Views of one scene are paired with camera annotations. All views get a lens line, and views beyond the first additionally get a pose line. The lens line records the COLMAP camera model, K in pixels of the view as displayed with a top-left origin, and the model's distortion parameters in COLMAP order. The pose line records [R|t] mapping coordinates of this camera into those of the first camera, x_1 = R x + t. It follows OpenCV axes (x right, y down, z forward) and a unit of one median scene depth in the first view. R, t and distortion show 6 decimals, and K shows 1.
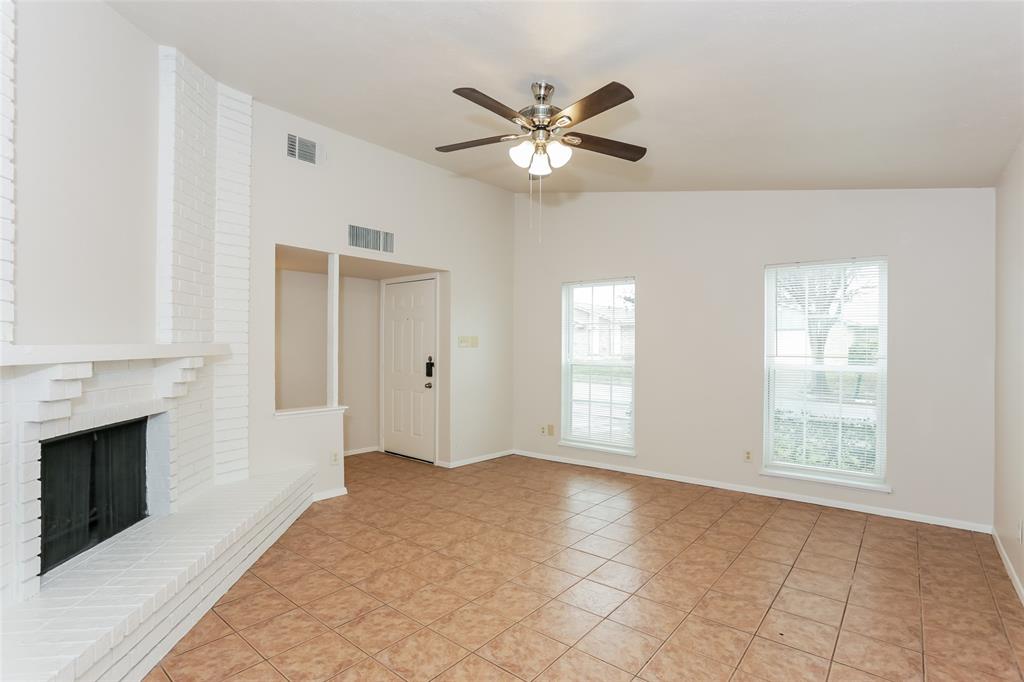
lens RADIAL K [[498.0, 0, 510.3], [0, 498.0, 346.3], [0, 0, 1]] dist [-0.080645, 0.037049]
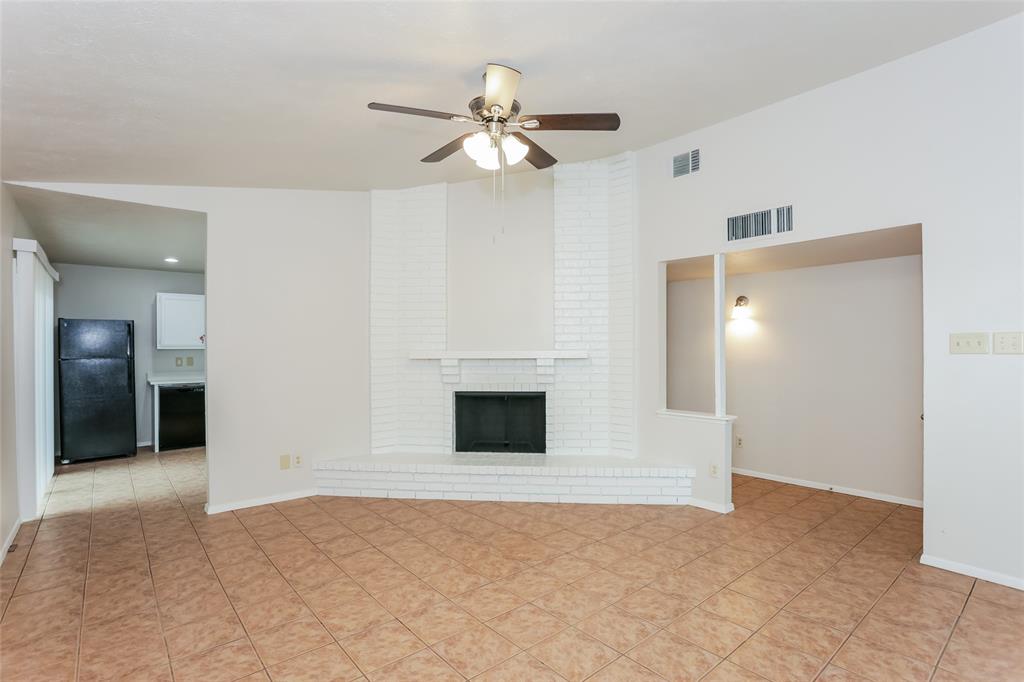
lens RADIAL K [[498.0, 0, 510.3], [0, 498.0, 346.3], [0, 0, 1]] dist [-0.080645, 0.037049]
pose [[-0.178094, -0.009863, -0.983964, 0.890379], [-0.000127, 0.999950, -0.010000, -0.001188], [0.984013, -0.001656, -0.178087, 1.085233]]
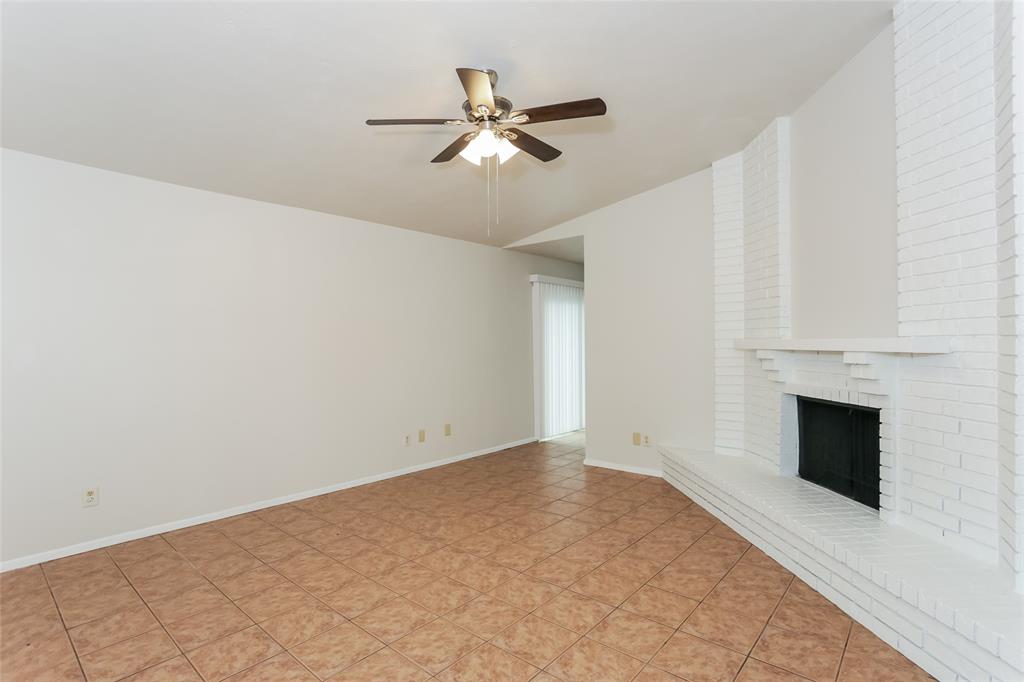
lens RADIAL K [[498.0, 0, 510.3], [0, 498.0, 346.3], [0, 0, 1]] dist [-0.080645, 0.037049]
pose [[-0.999775, 0.001778, 0.021116, -0.002753], [0.002010, 0.999938, 0.010981, -0.000156], [-0.021095, 0.011021, -0.999717, 1.792040]]
